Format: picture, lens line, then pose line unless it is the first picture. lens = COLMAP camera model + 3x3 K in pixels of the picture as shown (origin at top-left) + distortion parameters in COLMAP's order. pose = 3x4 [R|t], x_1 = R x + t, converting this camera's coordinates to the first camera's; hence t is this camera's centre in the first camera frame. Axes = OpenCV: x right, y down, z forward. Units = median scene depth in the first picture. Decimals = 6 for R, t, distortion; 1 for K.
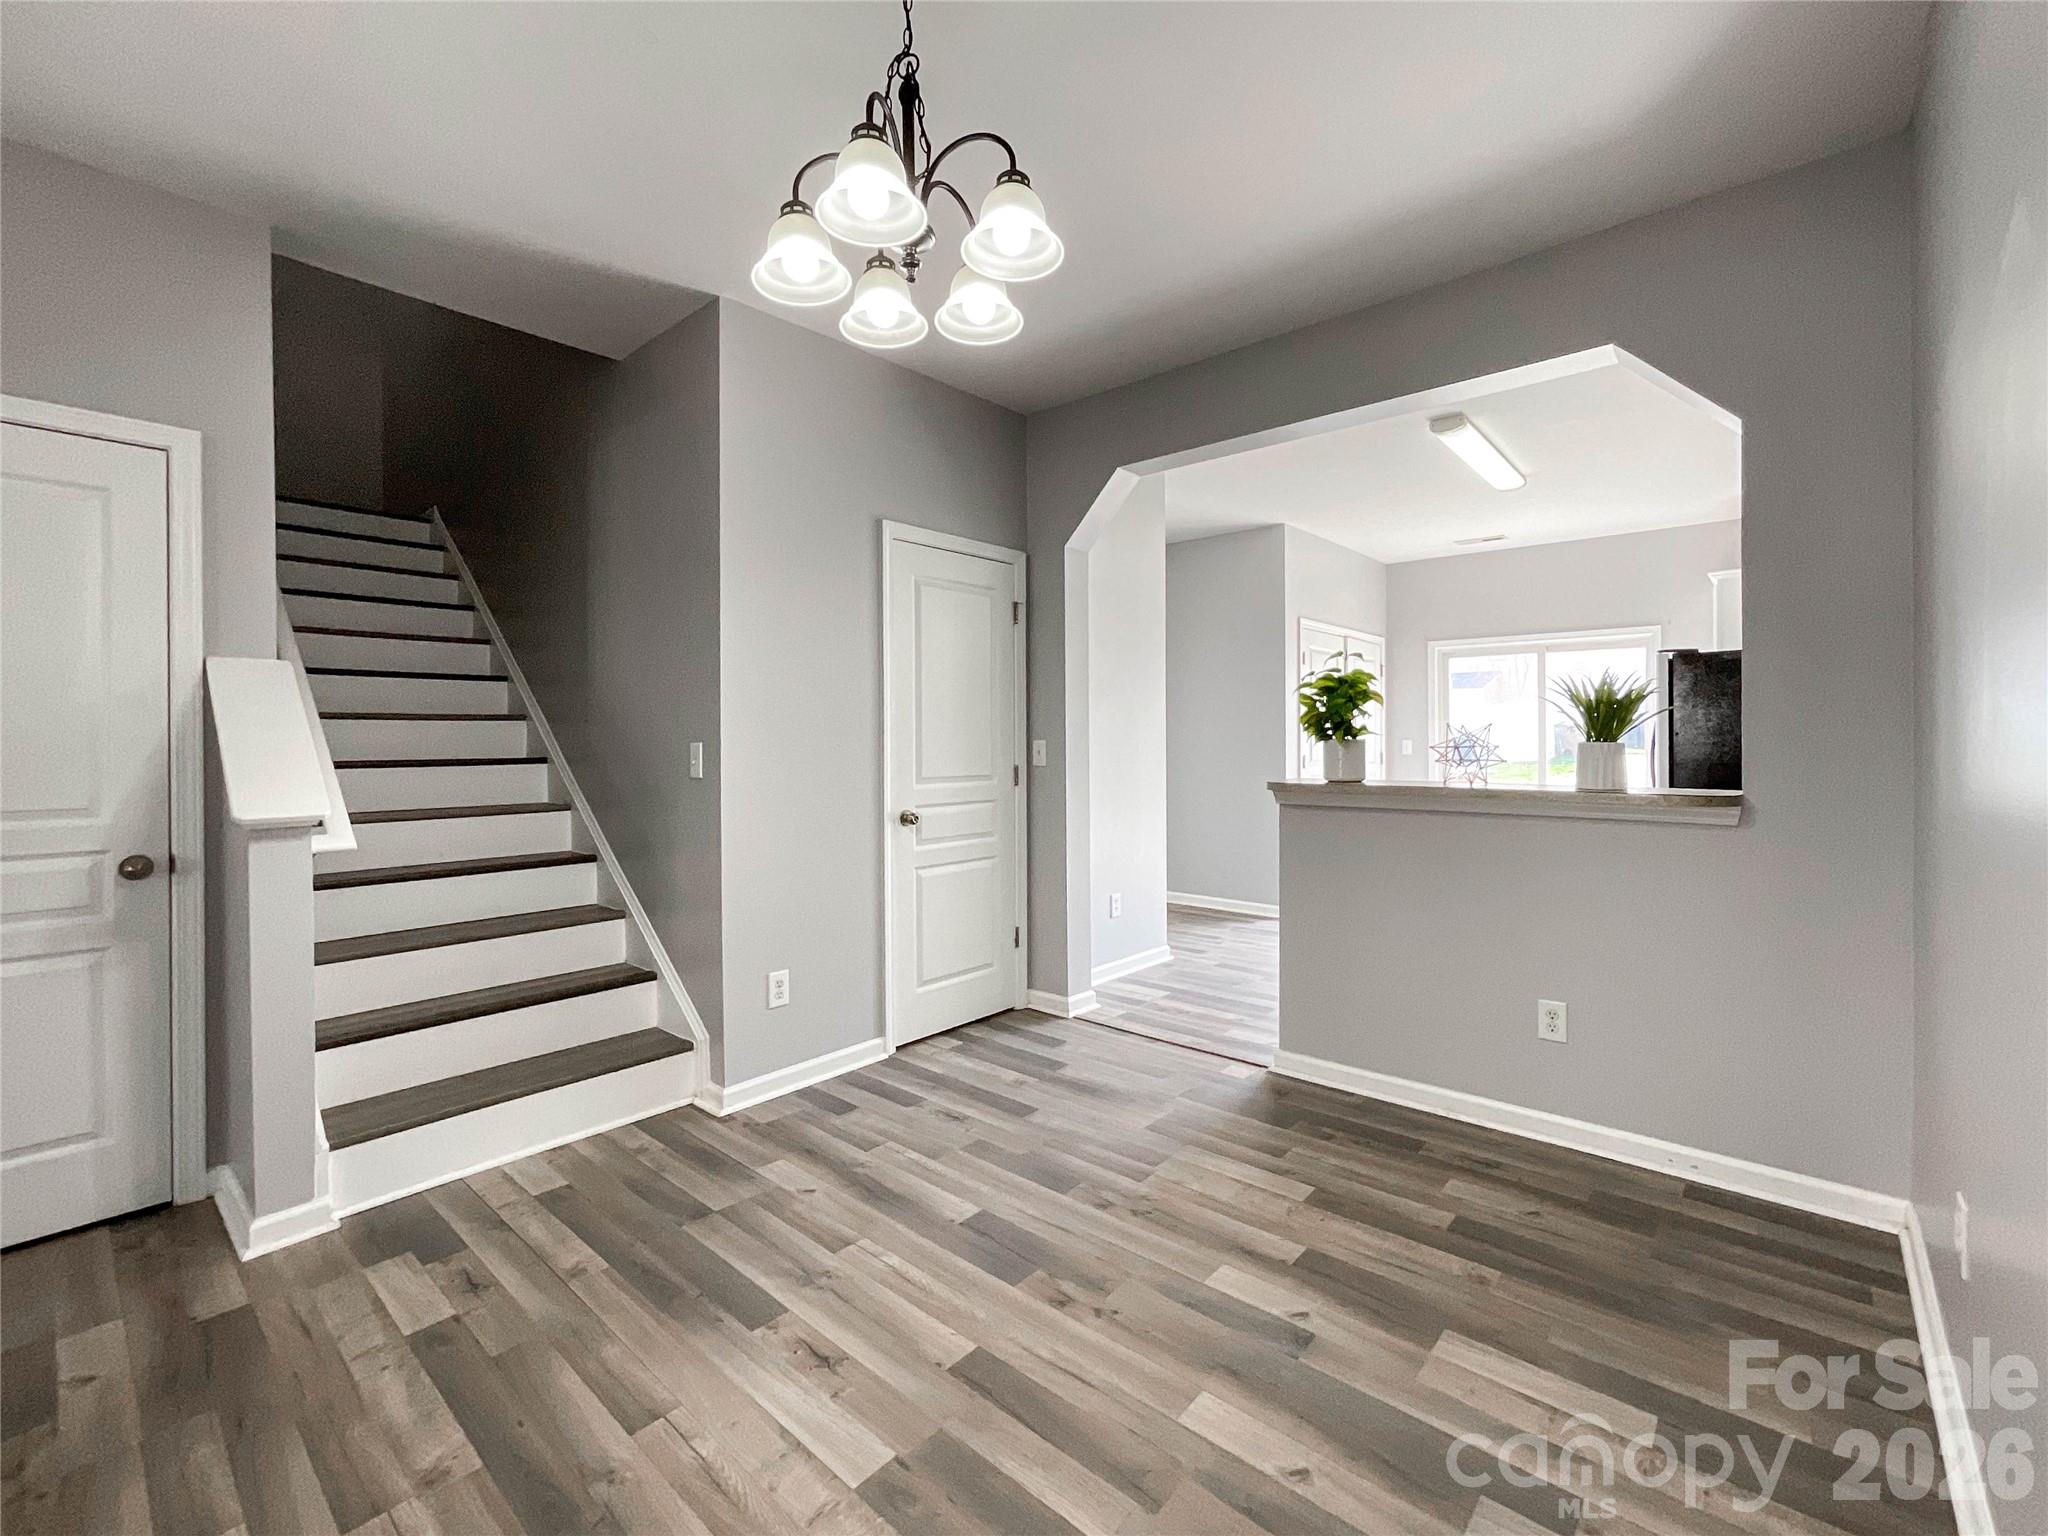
lens RADIAL K [[881.0, 0, 1026.4], [0, 881.0, 735.8], [0, 0, 1]] dist [-0.026690, 0.016547]
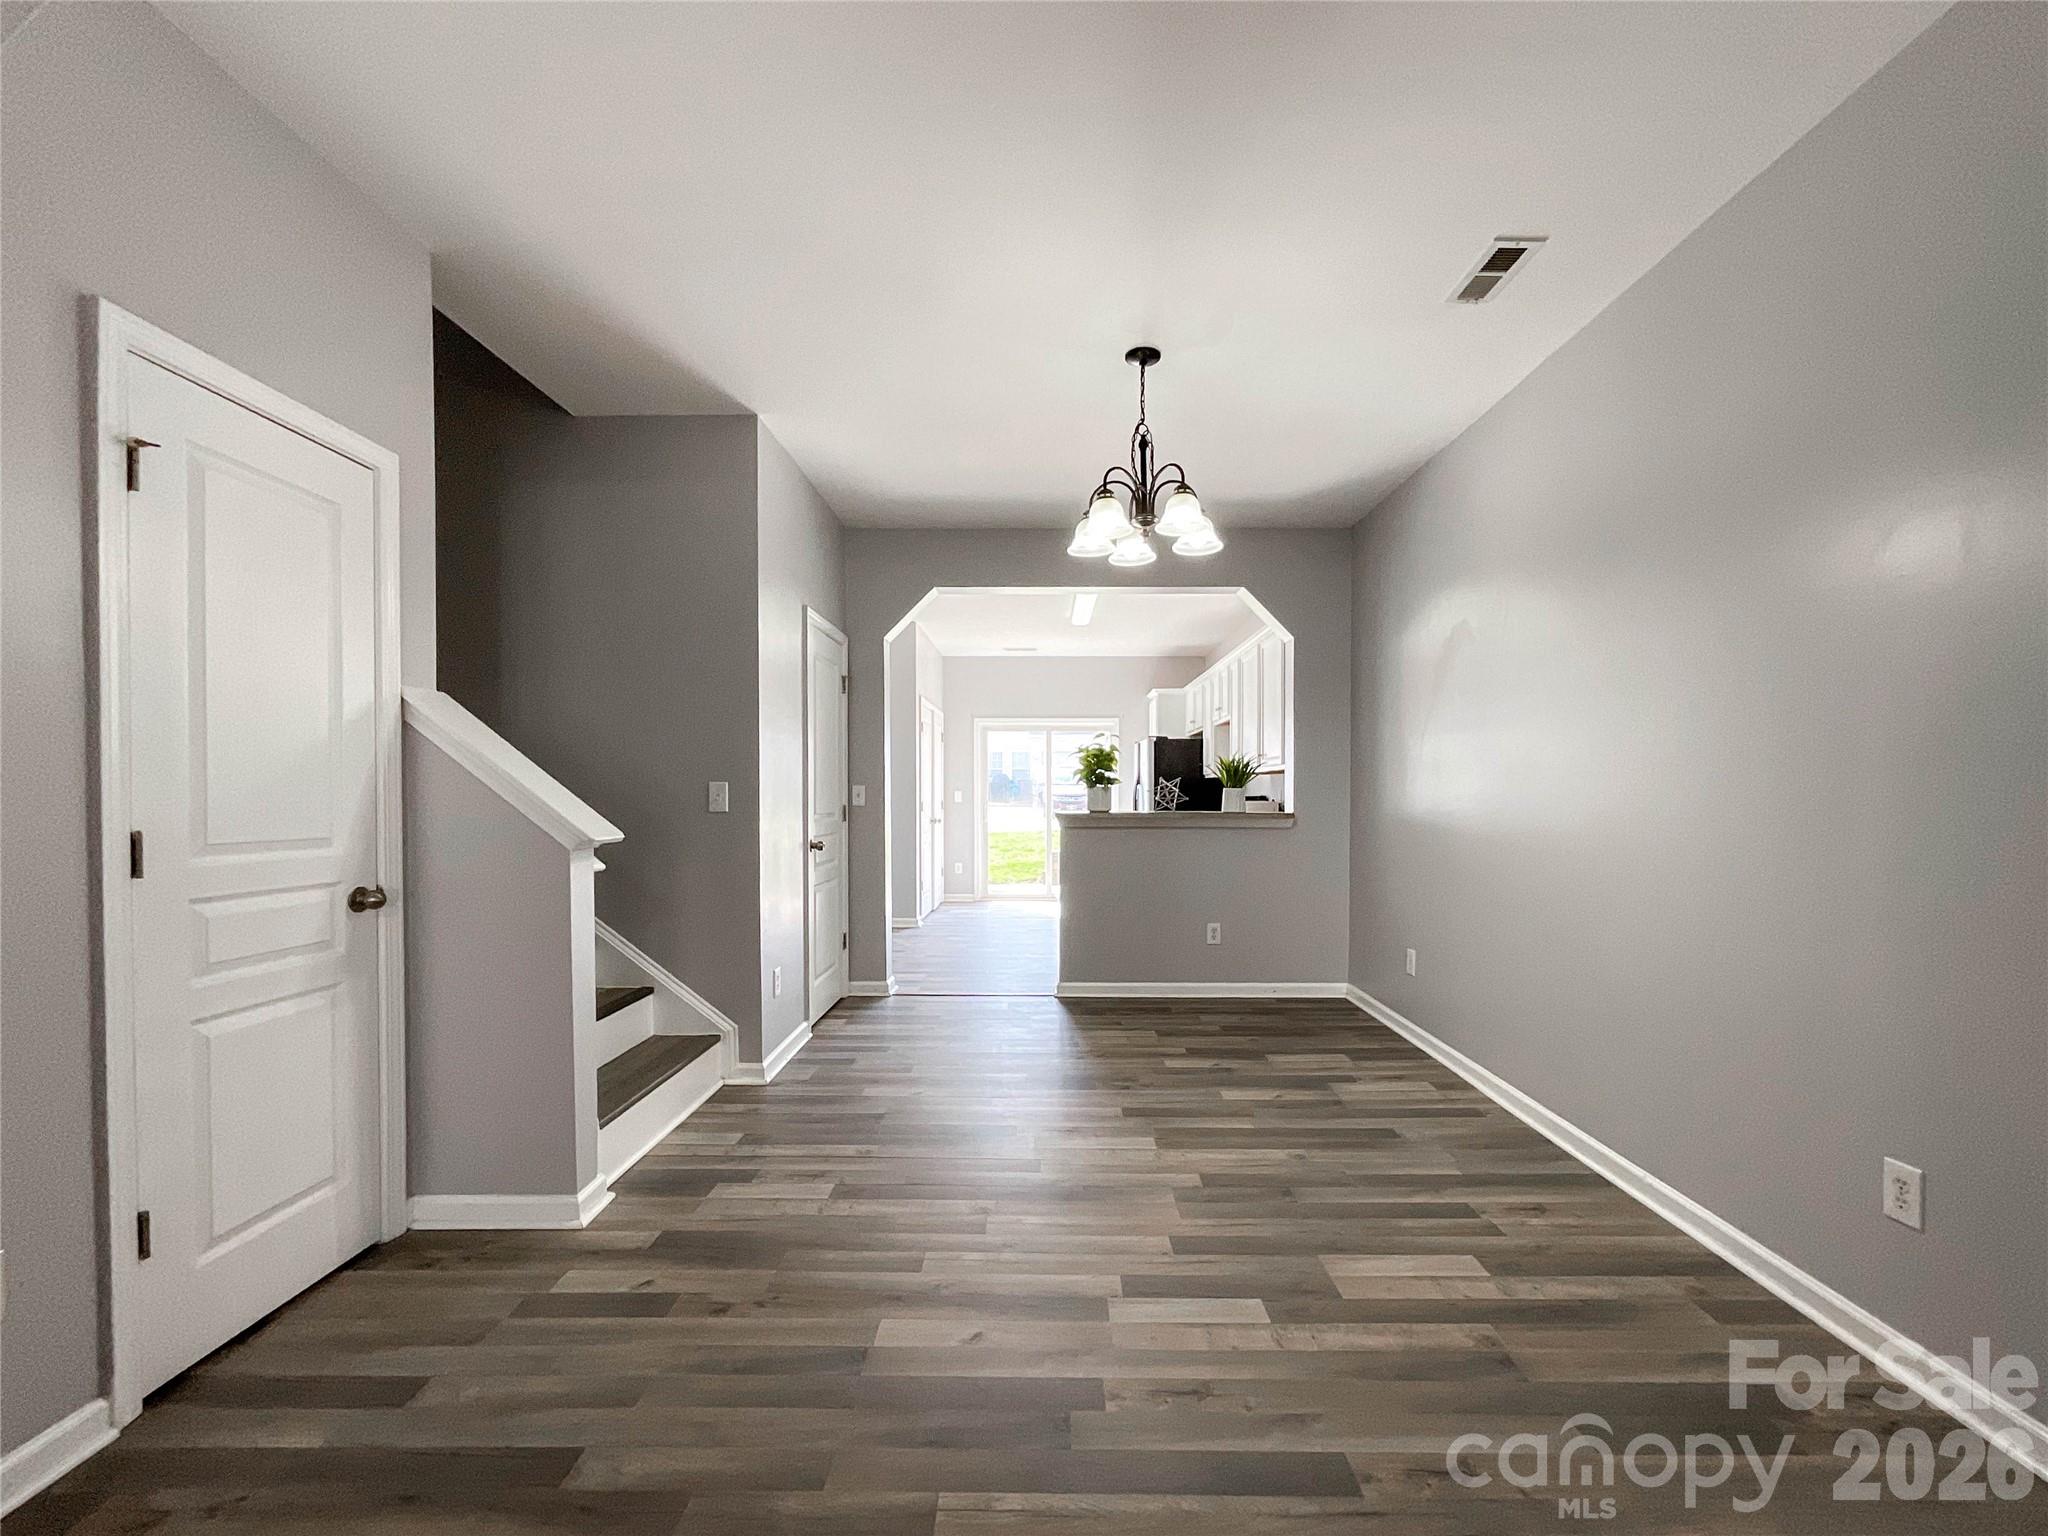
lens RADIAL K [[849.2, 0, 1027.8], [0, 849.2, 794.4], [0, 0, 1]] dist [-0.026790, 0.014800]
pose [[0.768727, 0.005630, 0.639552, -0.765735], [-0.008153, 0.999966, 0.000997, 0.019369], [-0.639525, -0.005981, 0.768747, -0.139633]]
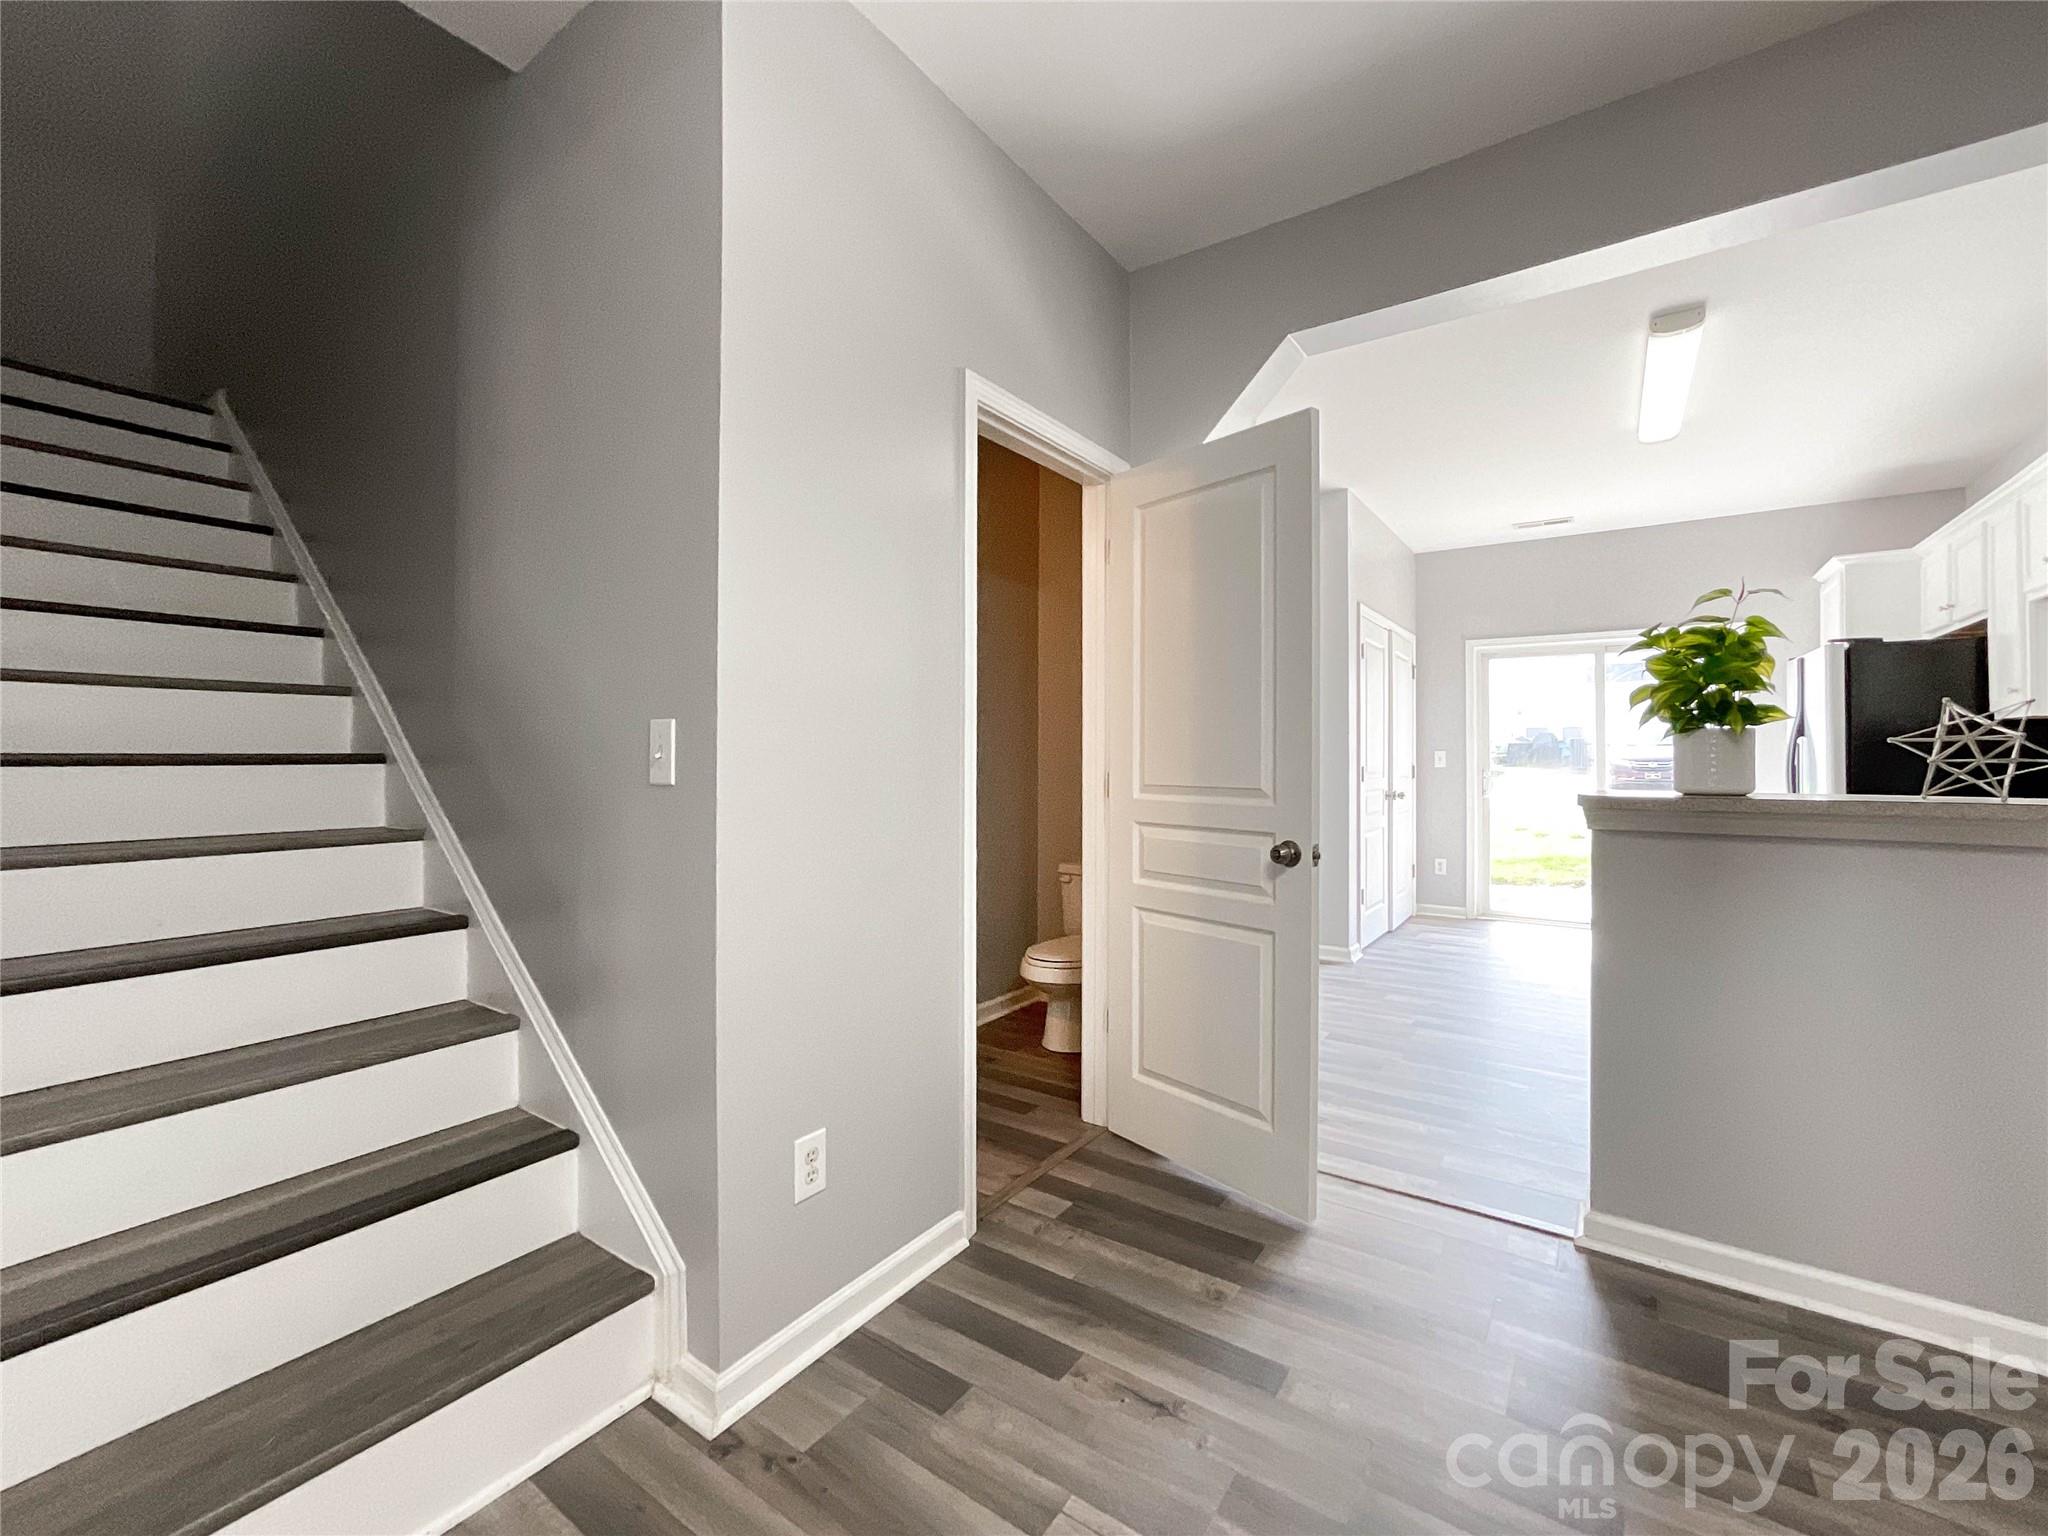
lens RADIAL K [[868.0, 0, 1018.8], [0, 868.0, 753.5], [0, 0, 1]] dist [-0.031559, 0.018856]
pose [[0.994366, 0.007548, 0.105736, -0.207748], [-0.007600, 0.999971, 0.000083, 0.025795], [-0.105732, -0.000886, 0.994394, 0.436498]]
